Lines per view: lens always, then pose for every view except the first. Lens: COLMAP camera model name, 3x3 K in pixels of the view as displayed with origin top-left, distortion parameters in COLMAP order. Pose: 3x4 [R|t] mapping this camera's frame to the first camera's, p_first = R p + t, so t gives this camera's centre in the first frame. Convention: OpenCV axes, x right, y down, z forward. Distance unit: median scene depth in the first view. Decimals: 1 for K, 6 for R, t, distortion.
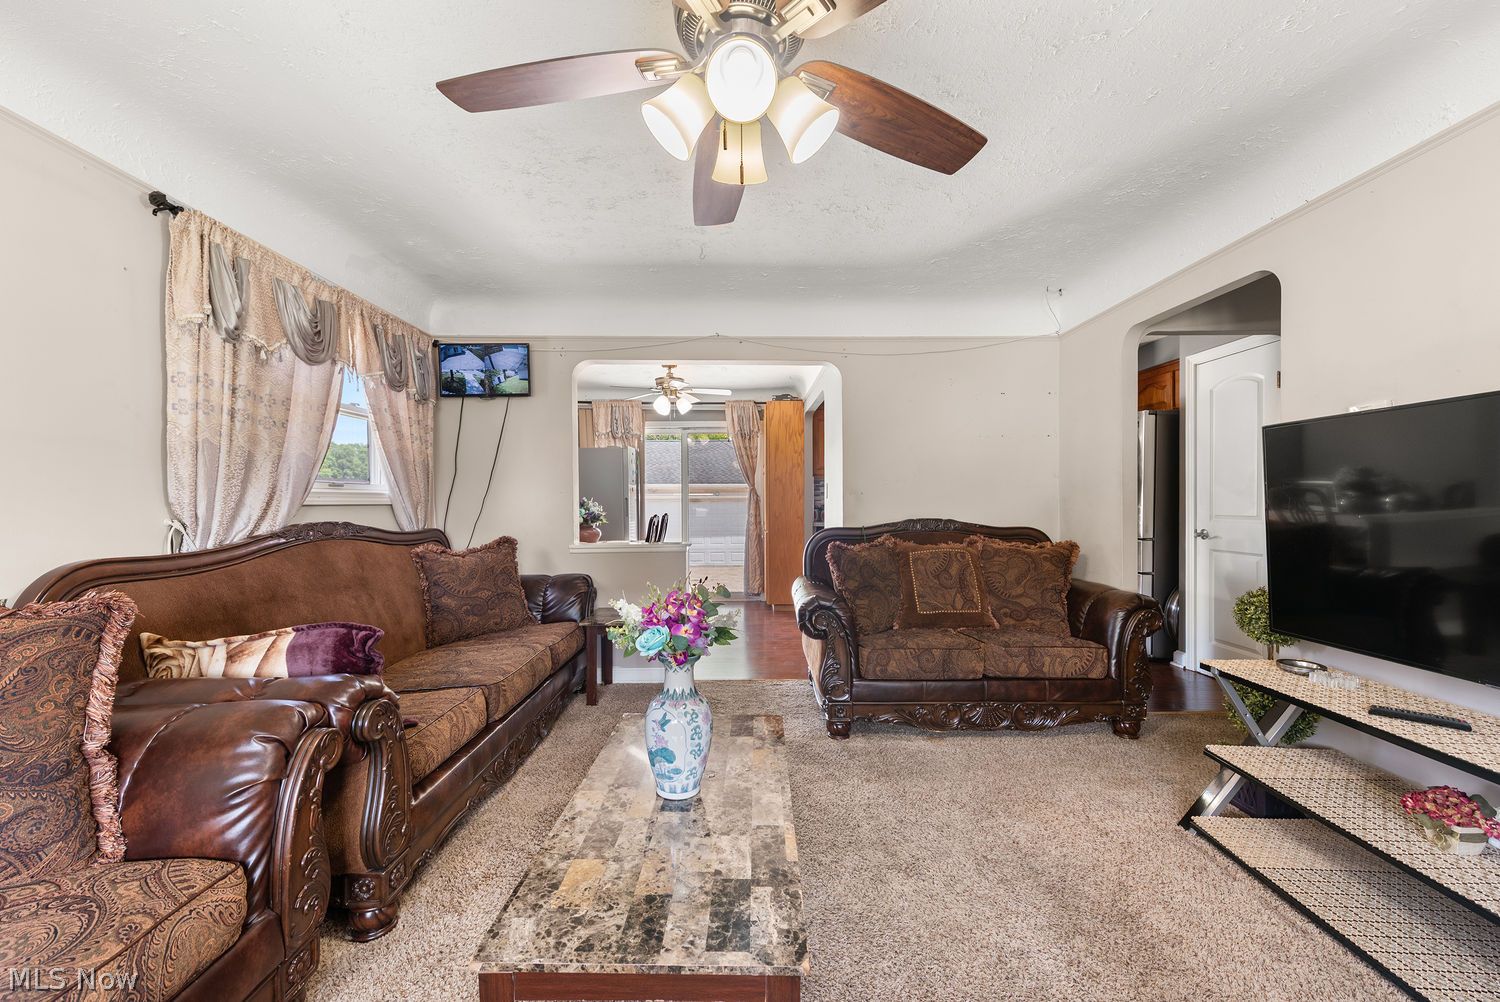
lens RADIAL K [[586.4, 0, 751.4], [0, 586.4, 499.3], [0, 0, 1]] dist [0.004244, -0.001308]
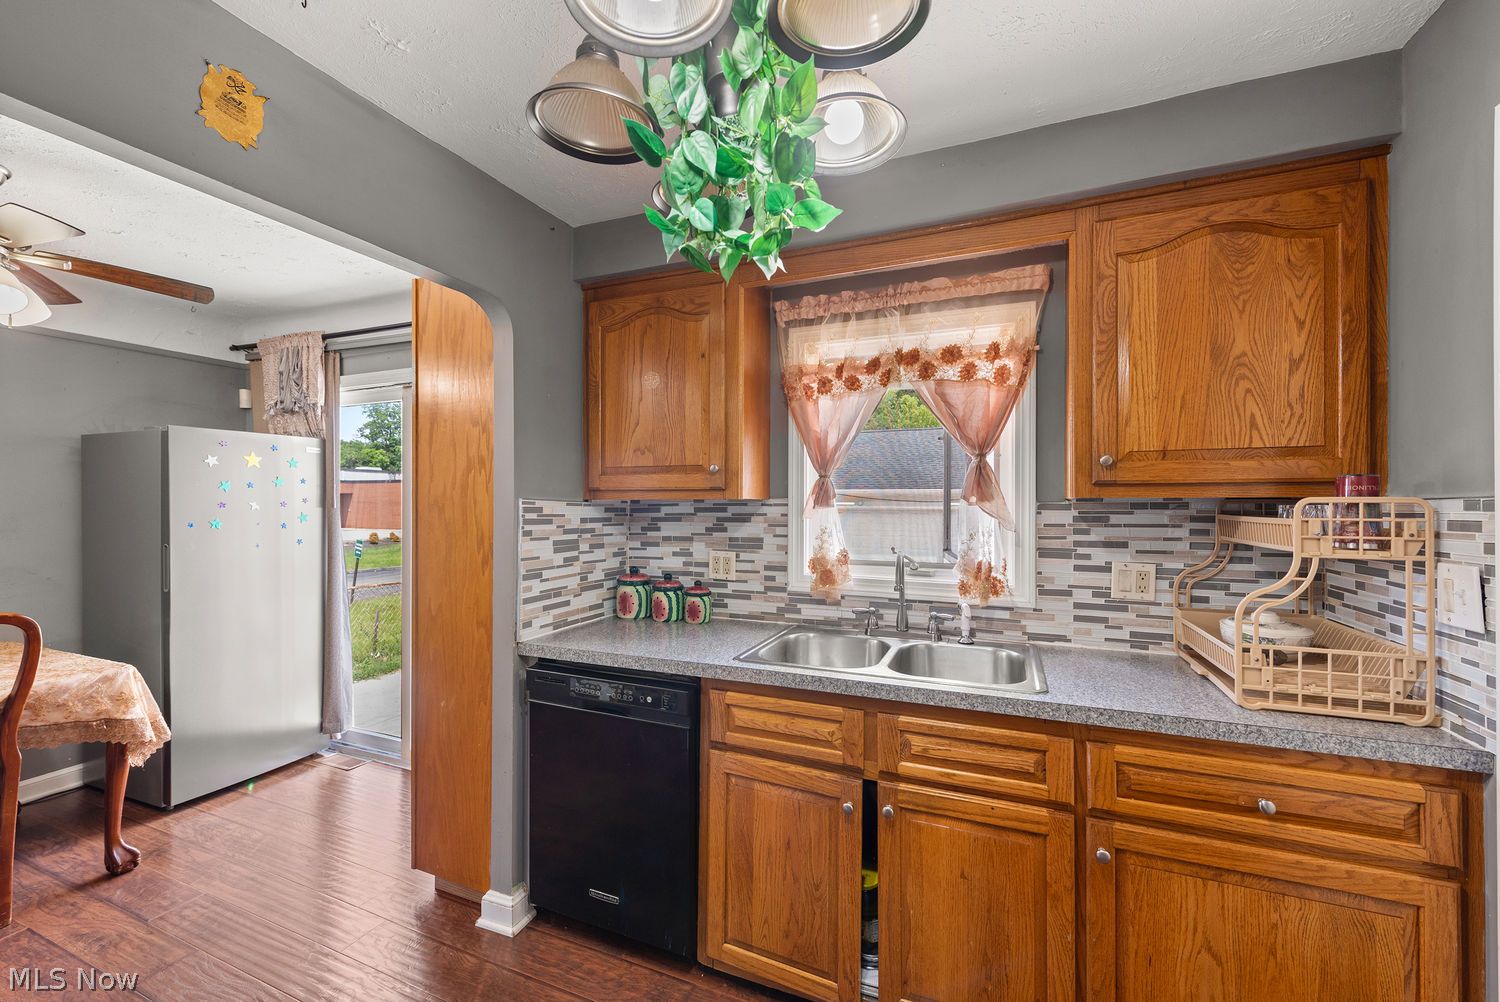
lens RADIAL K [[612.8, 0, 745.4], [0, 612.8, 502.9], [0, 0, 1]] dist [0.014251, -0.005440]
pose [[0.917114, 0.010645, -0.398482, 0.789777], [-0.007418, 0.999926, 0.009638, -0.091482], [0.398555, -0.005883, 0.917125, 1.685024]]
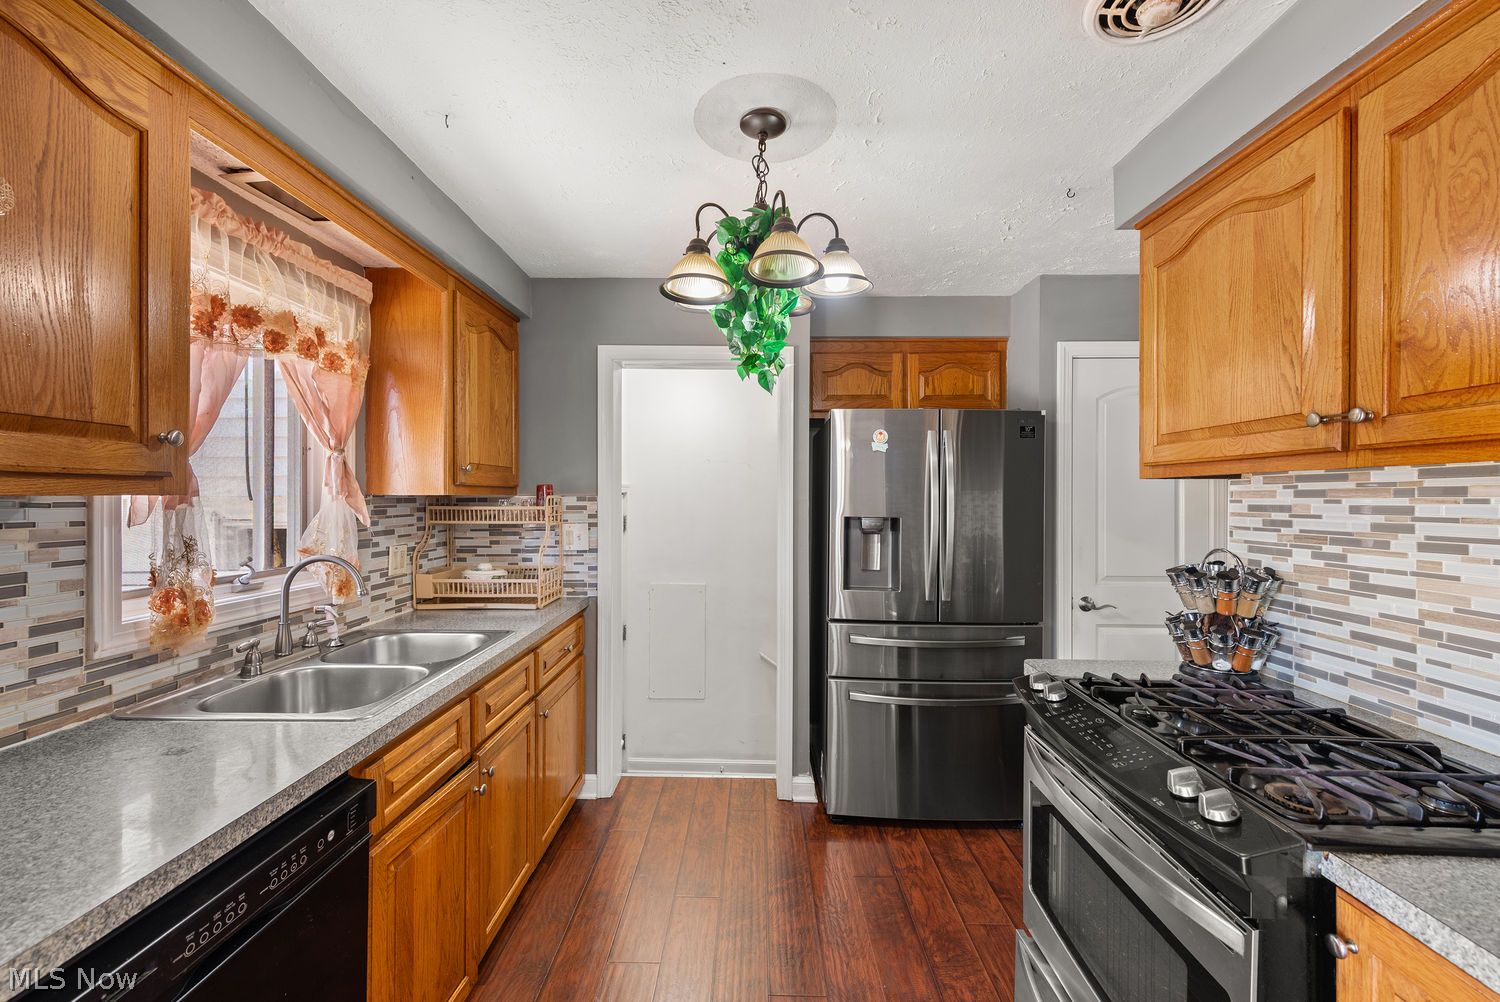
lens RADIAL K [[612.8, 0, 748.0], [0, 612.8, 499.1], [0, 0, 1]] dist [0.014251, -0.005440]
pose [[0.020752, 0.004721, 0.999773, 0.037454], [-0.006326, 0.999969, -0.004591, -0.086072], [-0.999765, -0.006229, 0.020782, 1.979484]]
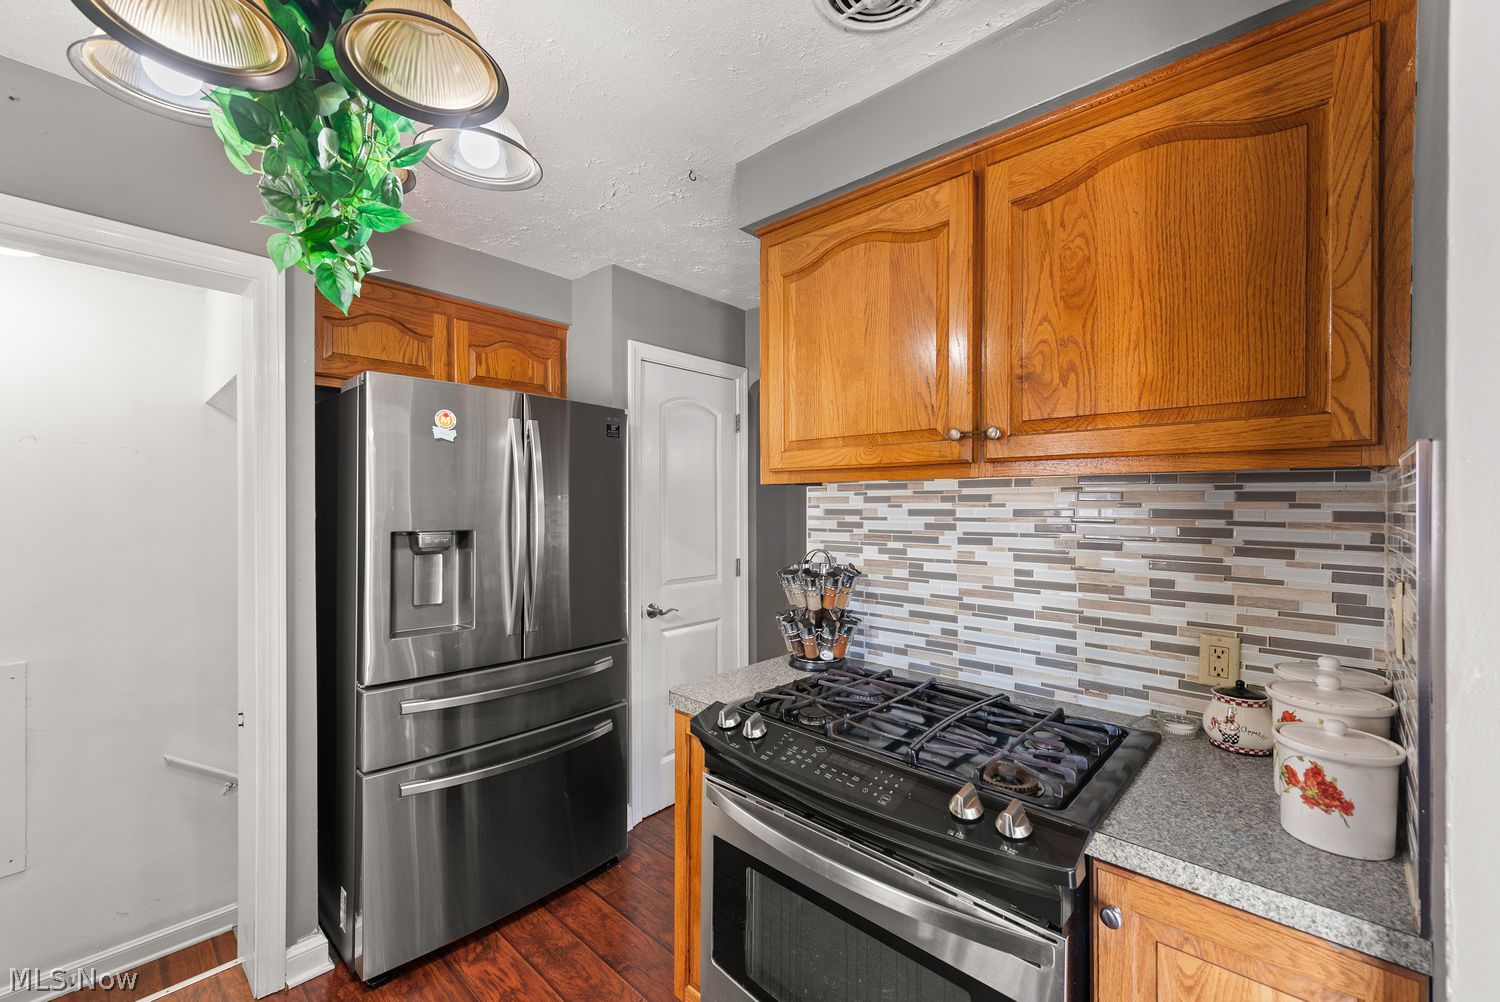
lens RADIAL K [[612.8, 0, 749.0], [0, 612.8, 505.7], [0, 0, 1]] dist [0.014251, -0.005440]
pose [[-0.731927, 0.005664, 0.681360, 0.267879], [0.004011, 0.999984, -0.004005, -0.087910], [-0.681371, -0.000198, -0.731938, 2.067434]]
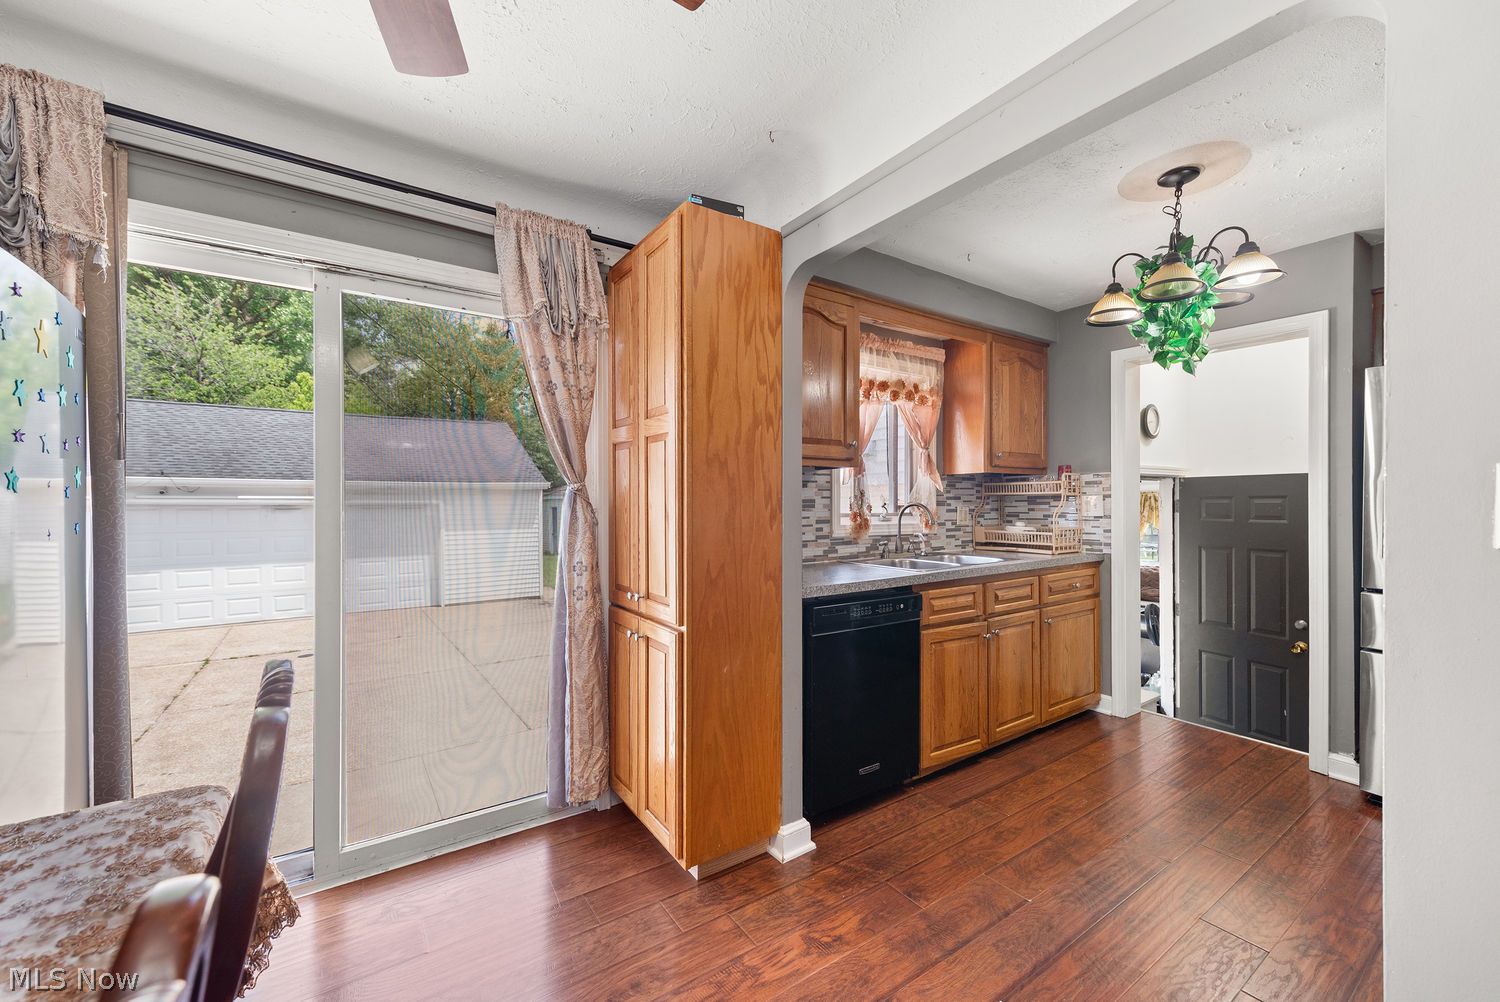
lens RADIAL K [[586.4, 0, 746.3], [0, 586.4, 504.8], [0, 0, 1]] dist [0.004244, -0.001308]
pose [[0.832331, 0.002875, 0.554272, -0.258999], [-0.005646, 0.999979, 0.003293, -0.025602], [-0.554251, -0.005870, 0.832329, 1.646863]]
